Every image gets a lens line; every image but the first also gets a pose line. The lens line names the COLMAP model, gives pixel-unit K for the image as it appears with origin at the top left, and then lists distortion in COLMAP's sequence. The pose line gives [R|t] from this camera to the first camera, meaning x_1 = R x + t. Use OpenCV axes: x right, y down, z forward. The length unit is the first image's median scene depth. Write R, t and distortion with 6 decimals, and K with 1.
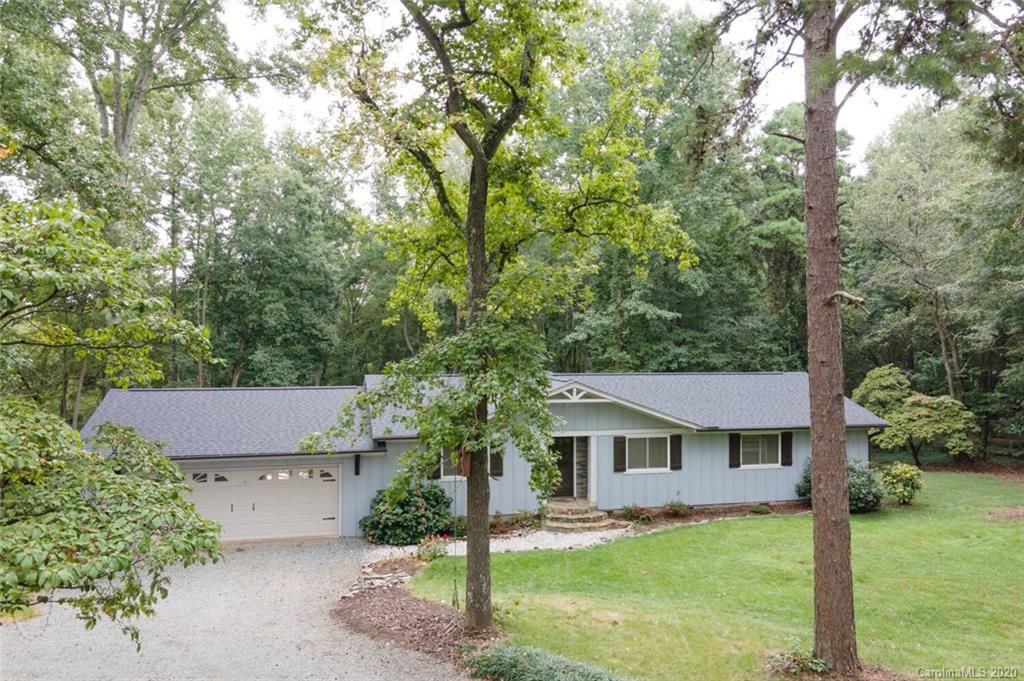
lens RADIAL K [[748.5, 0, 505.4], [0, 748.5, 335.8], [0, 0, 1]] dist [-0.002347, 0.068934]
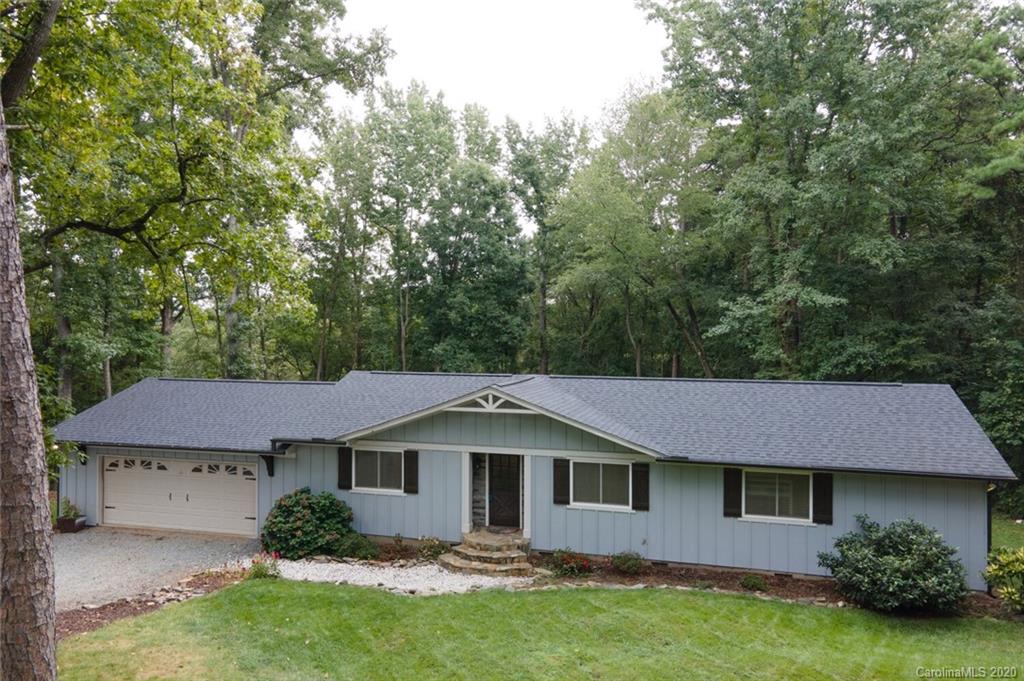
lens RADIAL K [[748.5, 0, 505.4], [0, 748.5, 335.8], [0, 0, 1]] dist [-0.002347, 0.068934]
pose [[0.869468, 0.004452, -0.493969, 0.508508], [0.000907, 0.999943, 0.010609, -0.002063], [0.493988, -0.009672, 0.869415, 0.308905]]
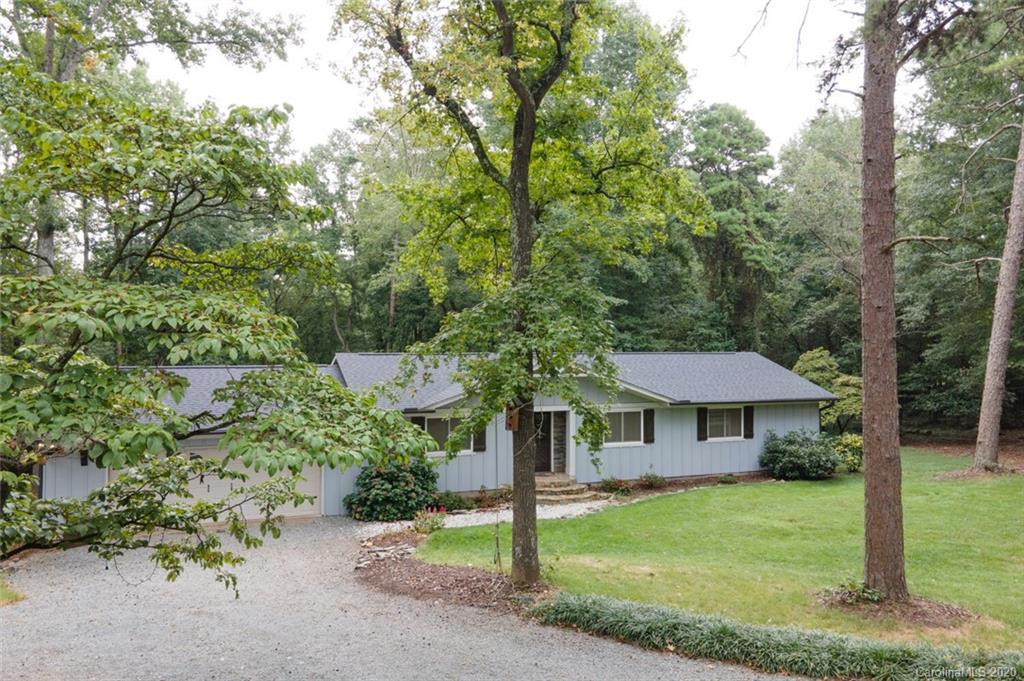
lens RADIAL K [[748.5, 0, 505.4], [0, 748.5, 335.8], [0, 0, 1]] dist [-0.002347, 0.068934]
pose [[0.991288, 0.000890, 0.131707, -0.109184], [-0.000754, 0.999999, -0.001086, 0.035142], [-0.131708, 0.000977, 0.991288, 0.009626]]
